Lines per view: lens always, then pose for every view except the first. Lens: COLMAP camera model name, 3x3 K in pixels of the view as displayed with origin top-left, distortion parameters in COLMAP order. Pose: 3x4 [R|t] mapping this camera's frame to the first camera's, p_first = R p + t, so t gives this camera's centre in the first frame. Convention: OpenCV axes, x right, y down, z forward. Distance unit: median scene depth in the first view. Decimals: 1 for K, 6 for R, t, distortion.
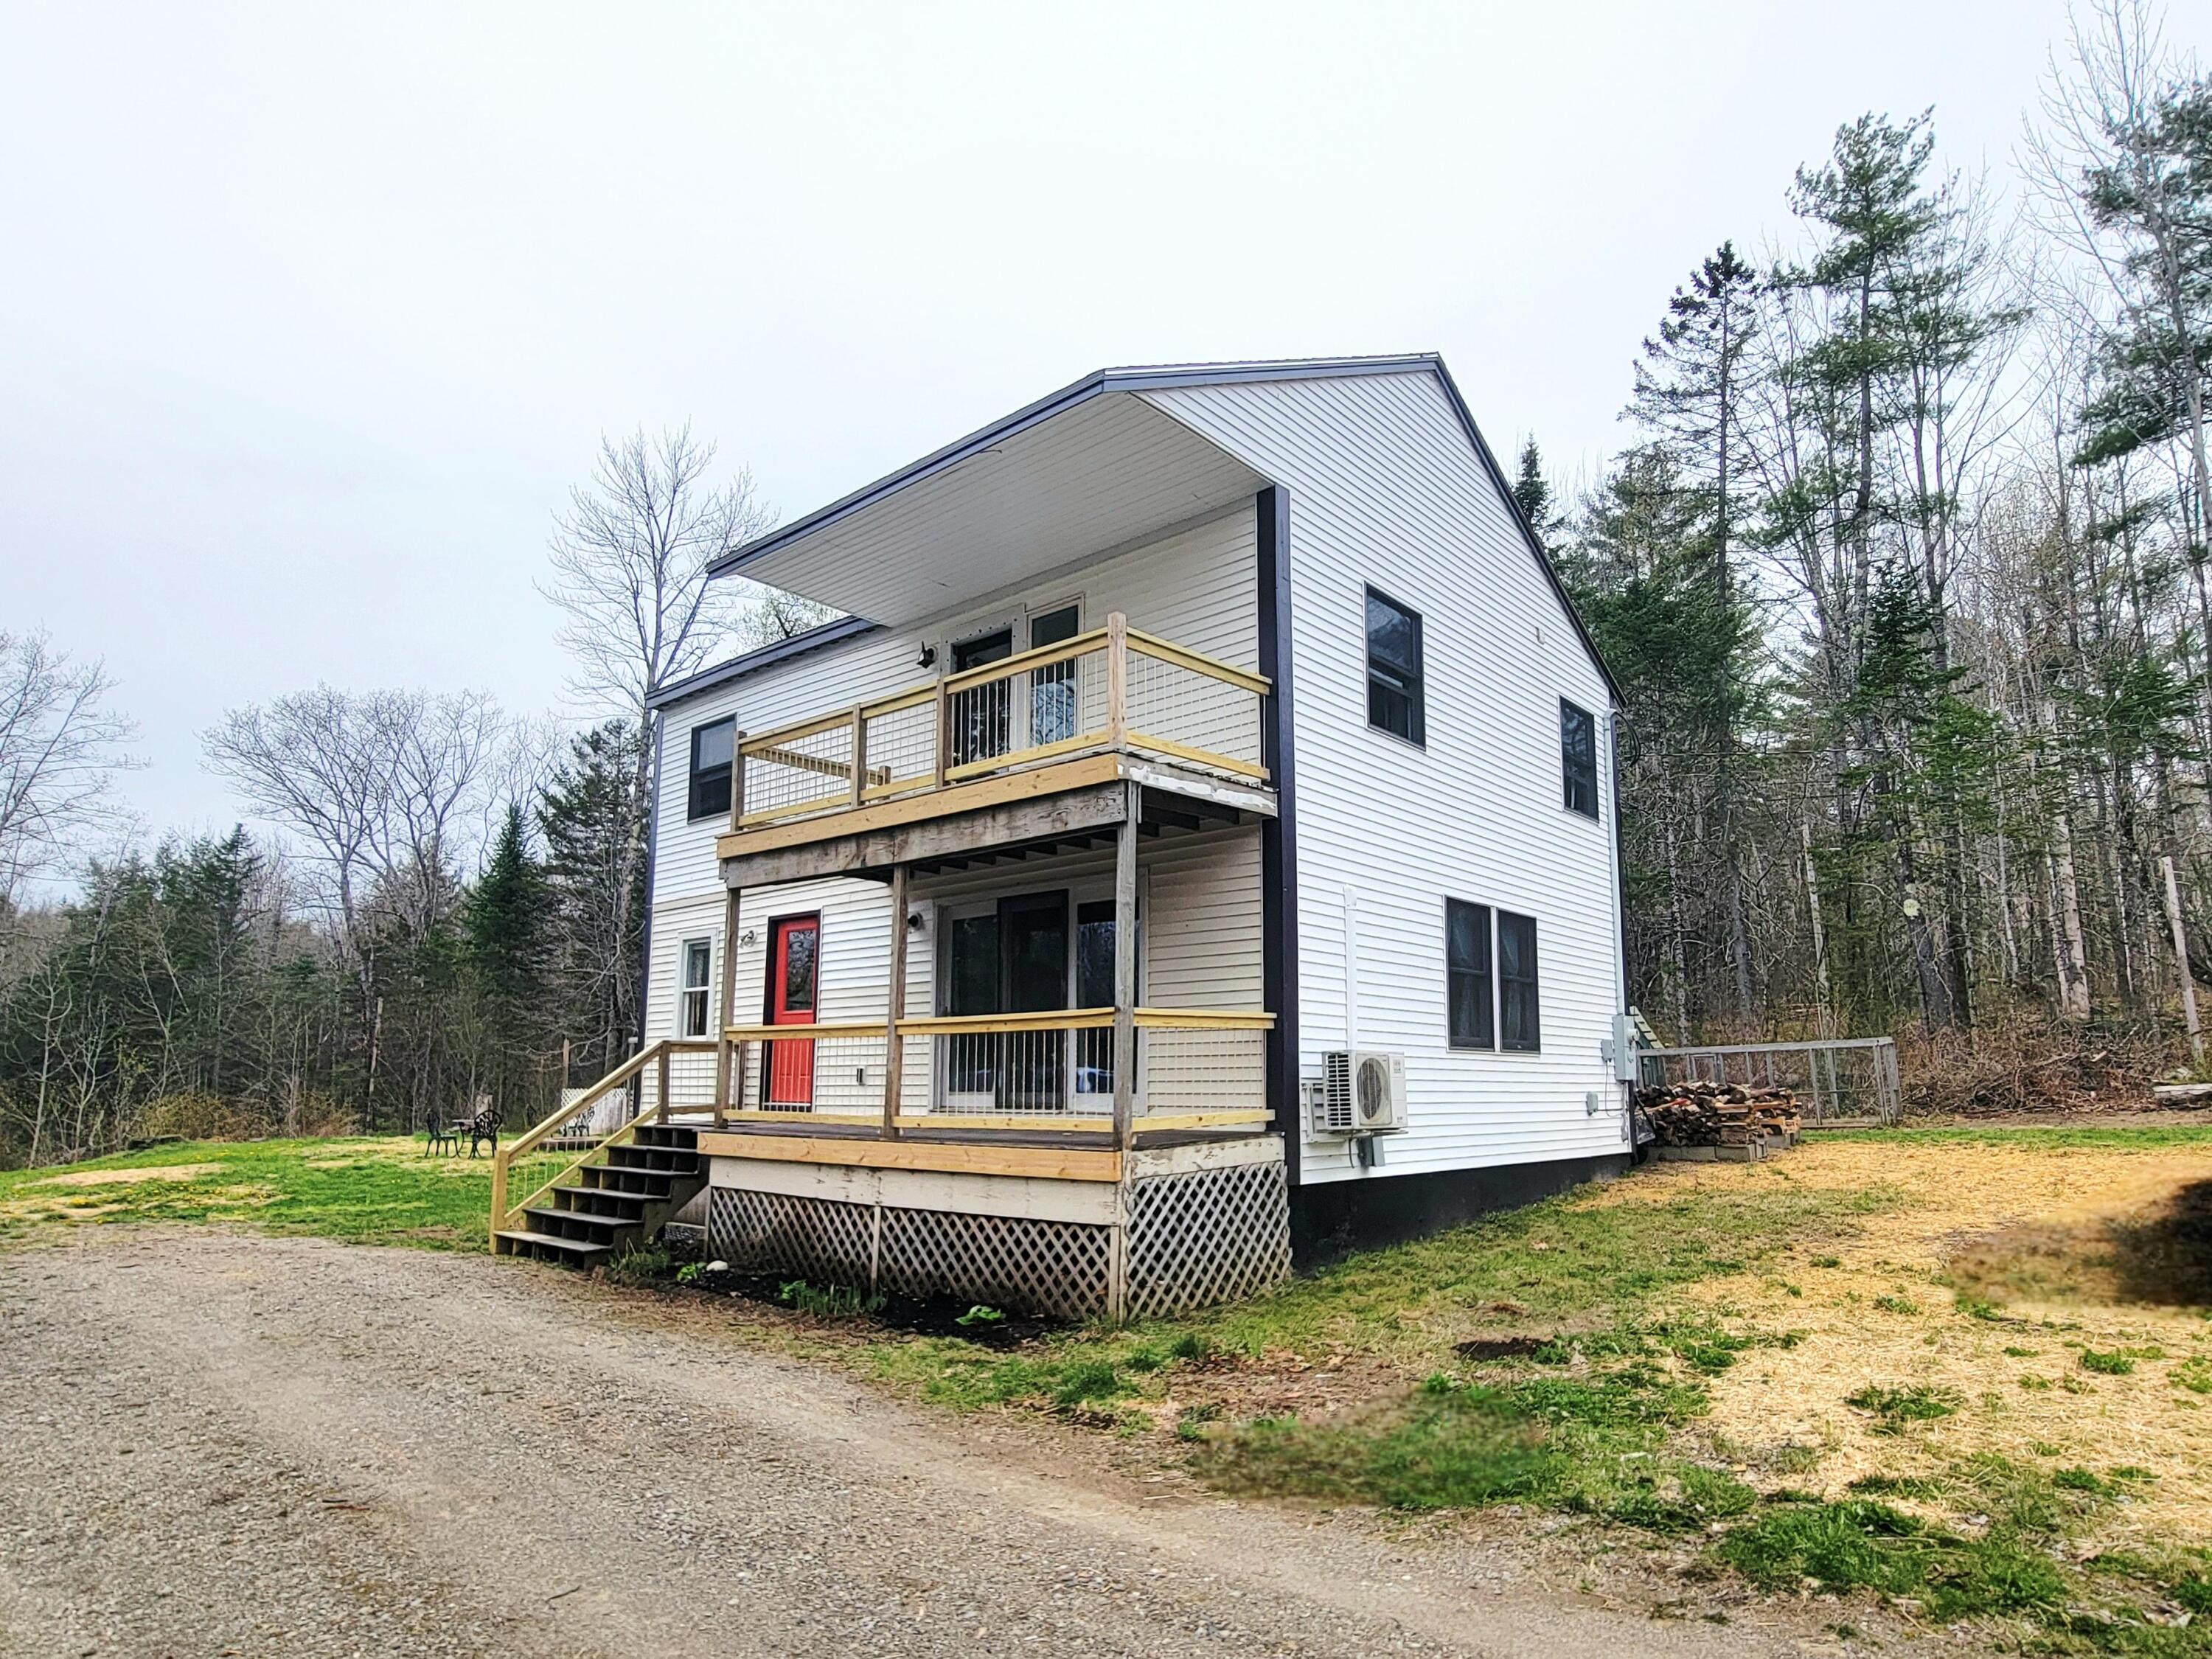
lens RADIAL K [[1261.2, 0, 1145.7], [0, 1261.2, 924.3], [0, 0, 1]] dist [0.000745, 0.000426]
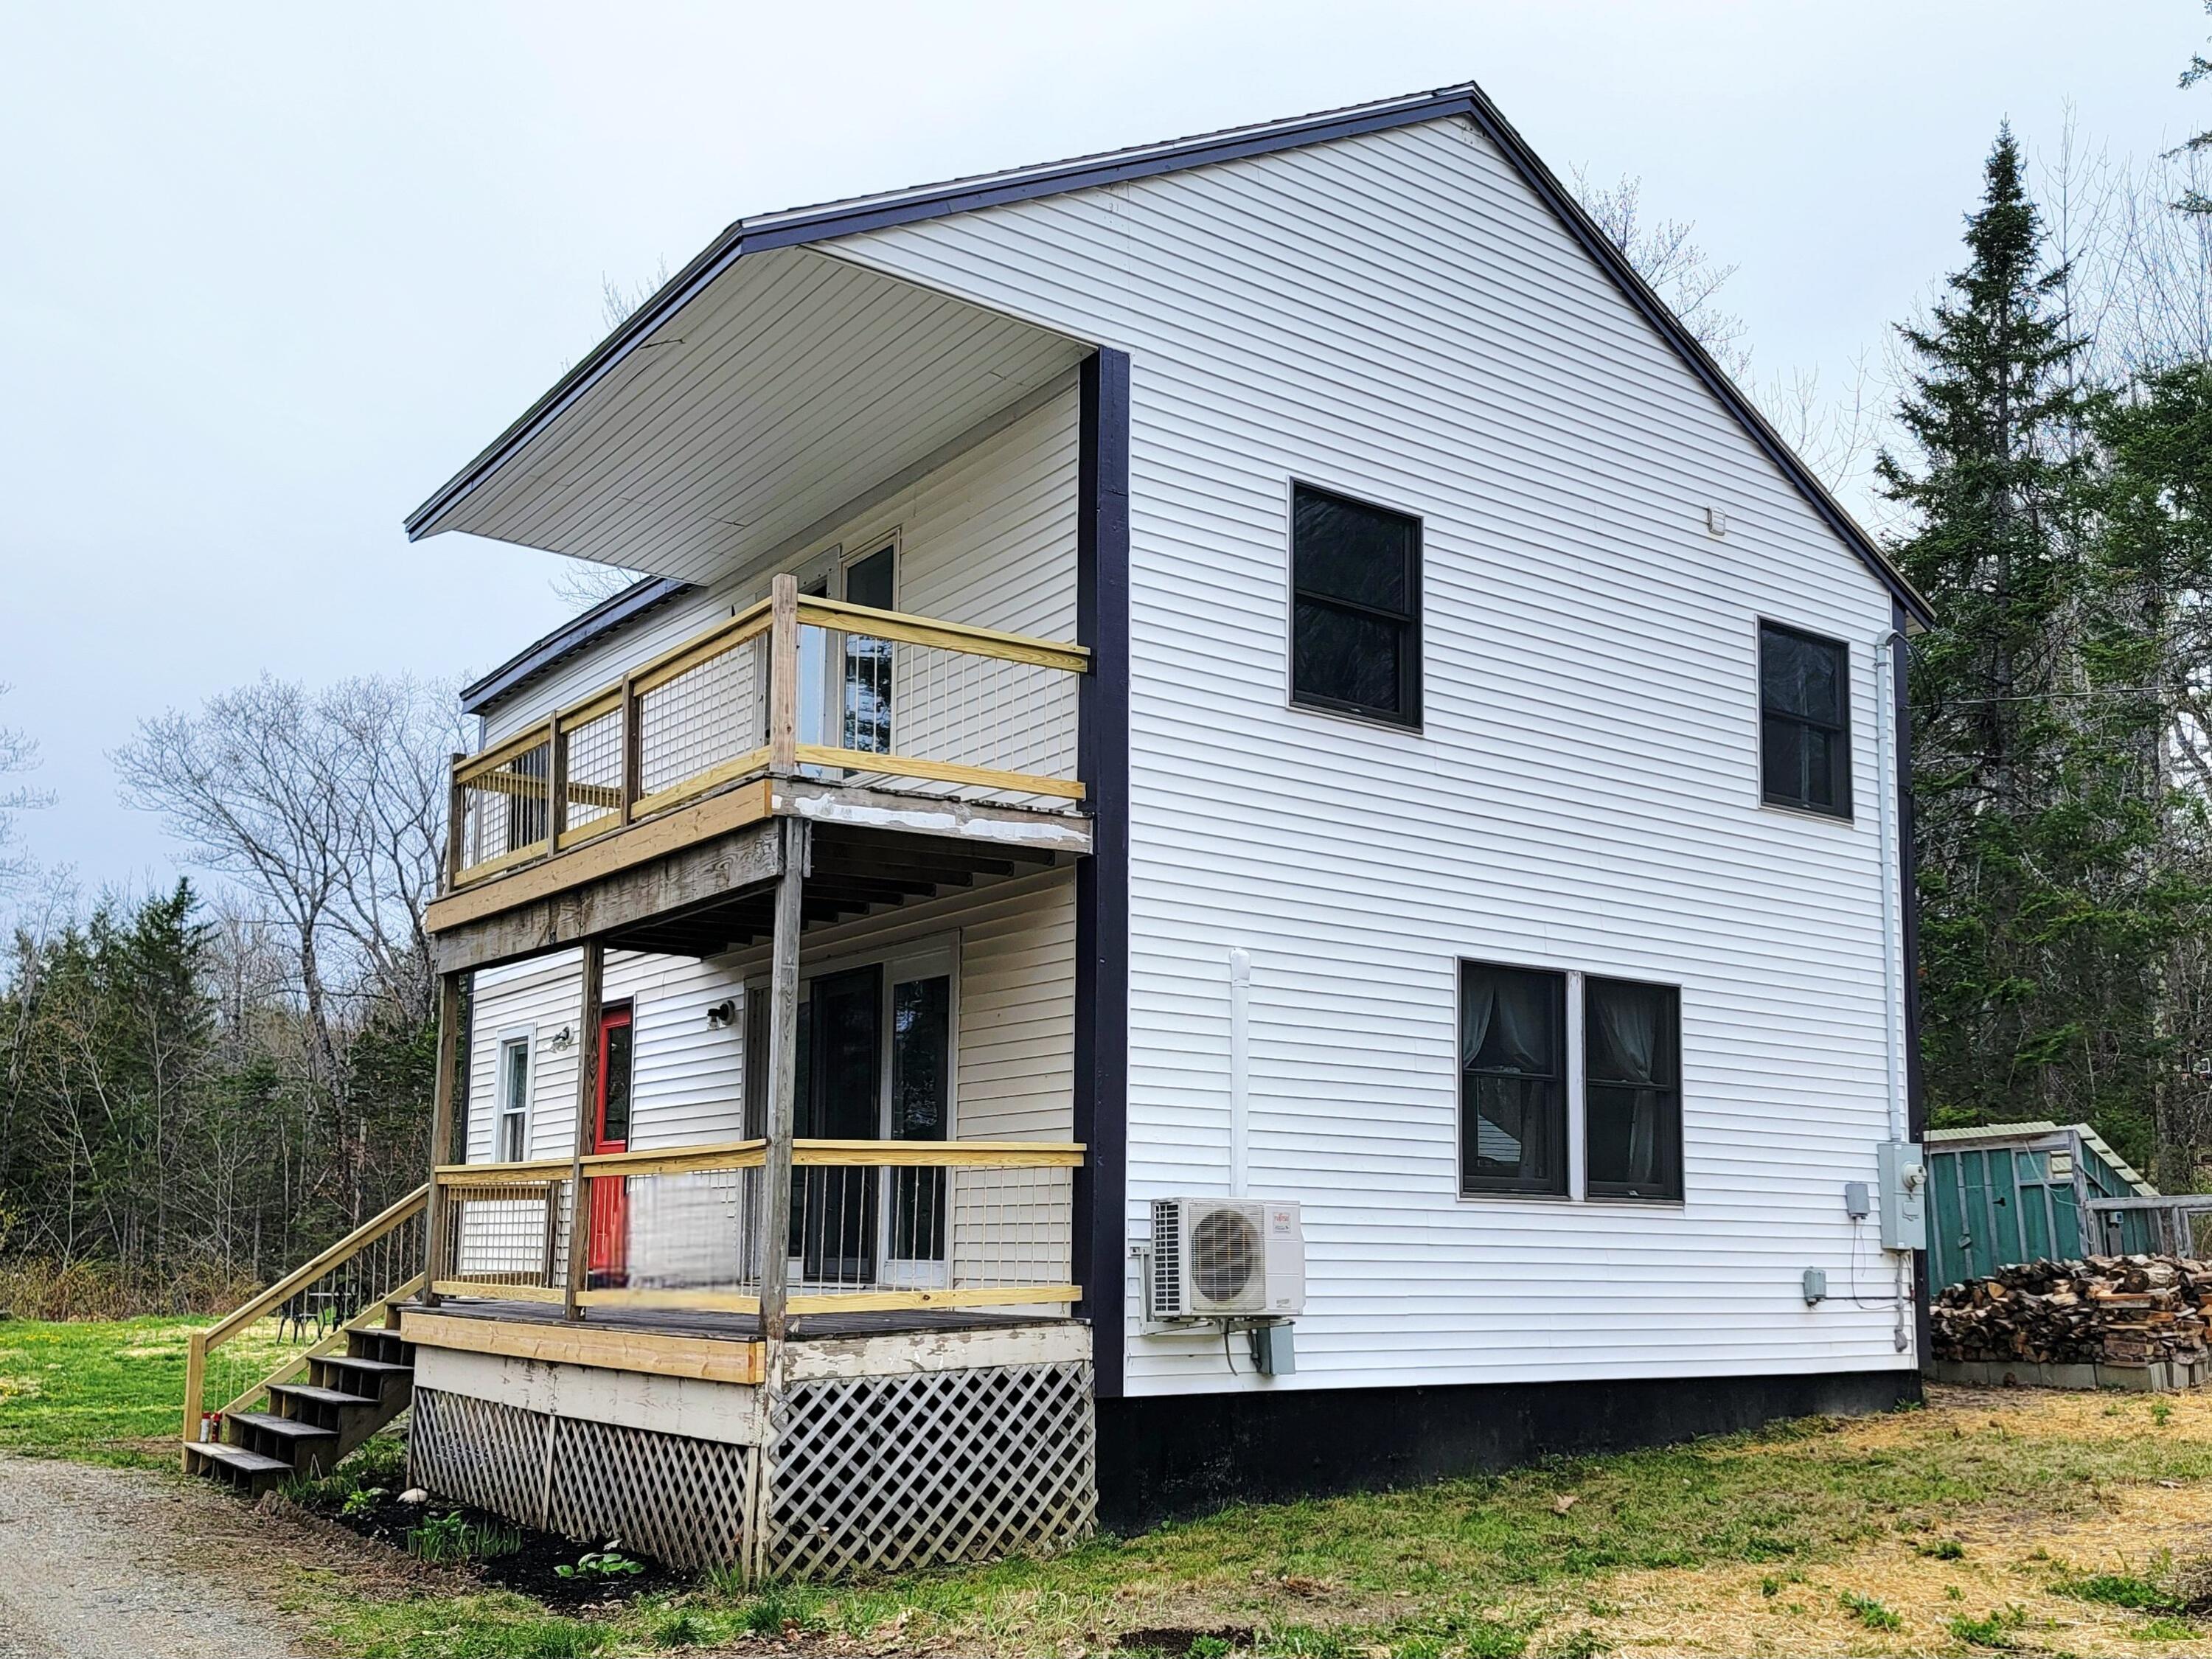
lens RADIAL K [[2014.4, 0, 1108.9], [0, 2014.4, 1030.9], [0, 0, 1]] dist [0.148159, -0.239862]
pose [[0.972616, -0.017586, -0.231752, 0.364004], [0.022157, 0.999608, 0.017133, -0.008618], [0.231360, -0.021799, 0.972624, -0.053701]]
